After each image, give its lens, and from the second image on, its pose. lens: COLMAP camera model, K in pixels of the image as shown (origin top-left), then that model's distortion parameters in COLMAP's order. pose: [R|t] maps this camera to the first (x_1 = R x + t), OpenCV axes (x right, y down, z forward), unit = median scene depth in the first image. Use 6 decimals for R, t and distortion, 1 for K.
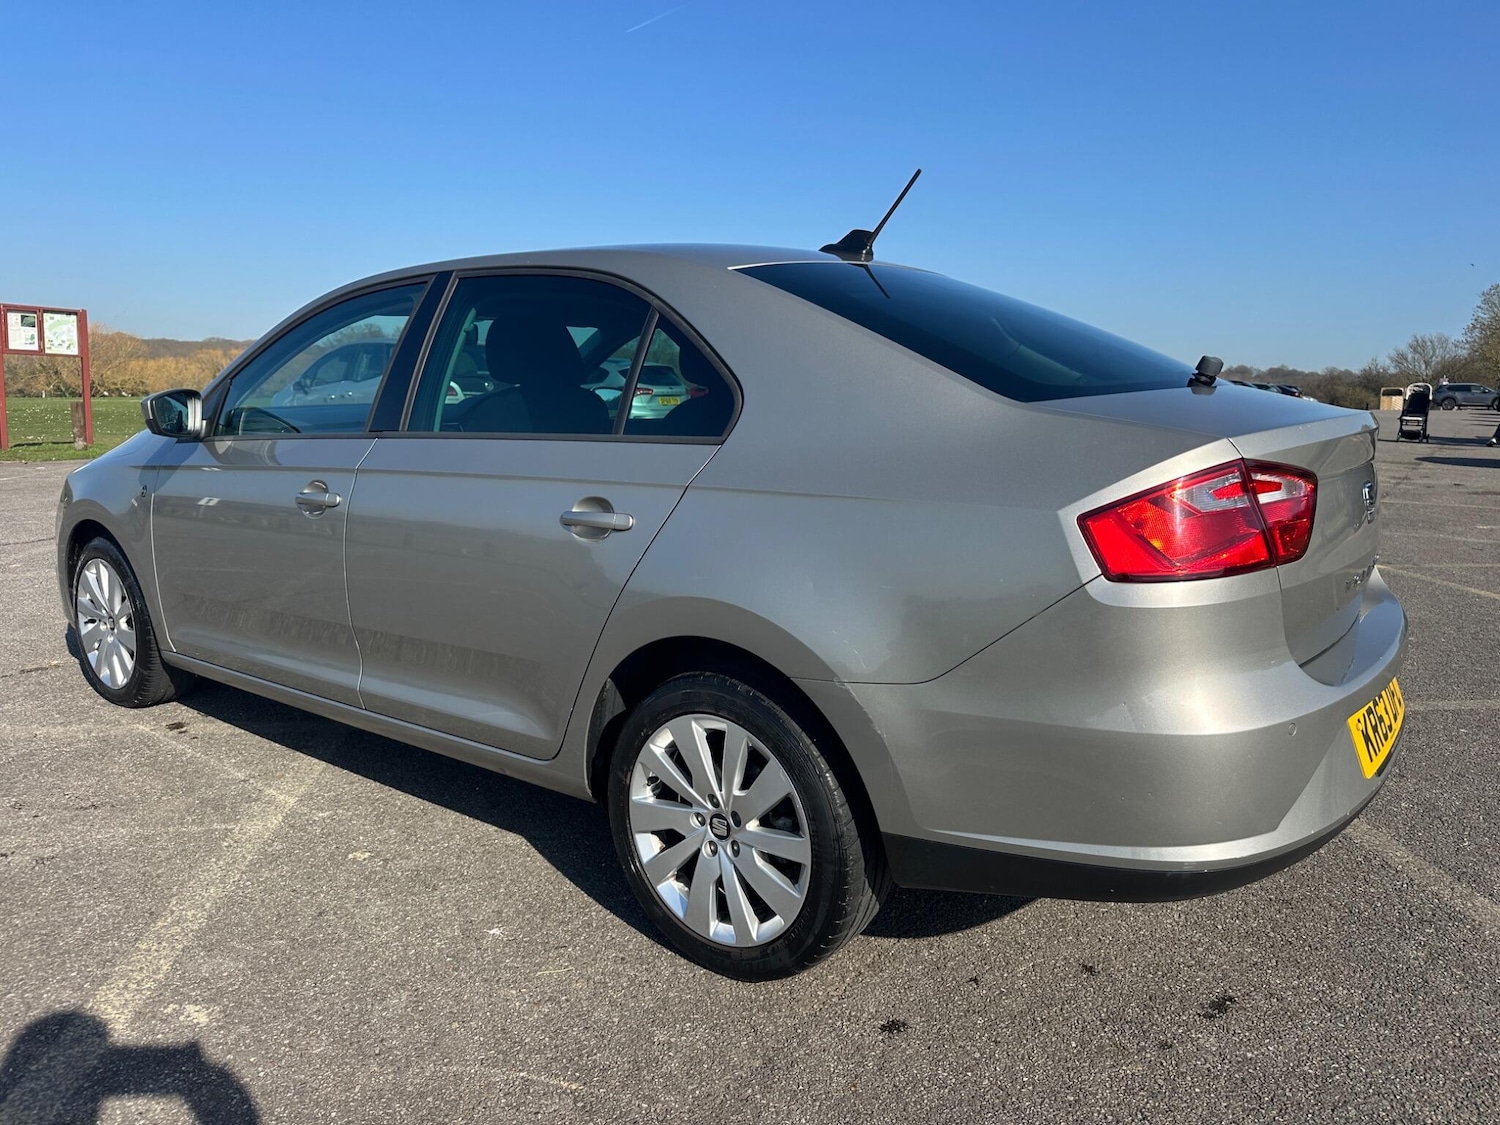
lens RADIAL K [[1022.9, 0, 745.3], [0, 1022.9, 572.3], [0, 0, 1]] dist [0.043135, -0.018068]
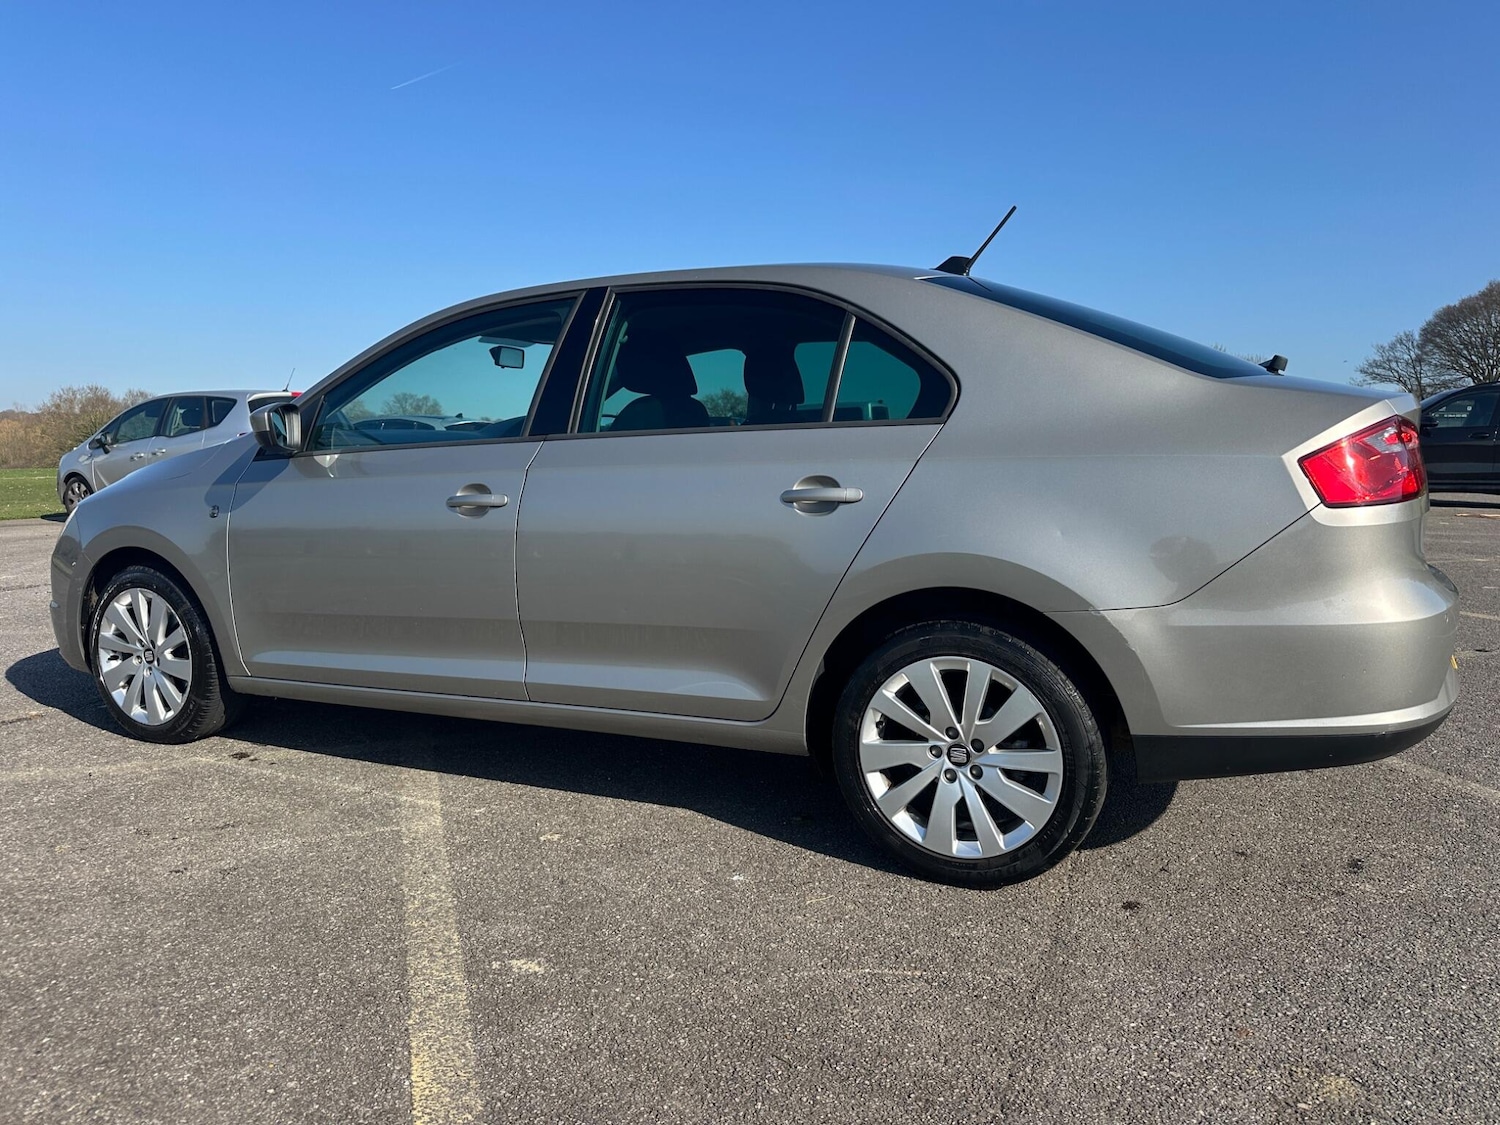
lens RADIAL K [[1022.9, 0, 746.5], [0, 1022.9, 575.3], [0, 0, 1]] dist [0.043135, -0.018068]
pose [[0.977007, -0.040492, 0.209327, -0.479385], [0.052257, 0.997332, -0.050981, 0.092142], [-0.206704, 0.060748, 0.976516, -0.080383]]
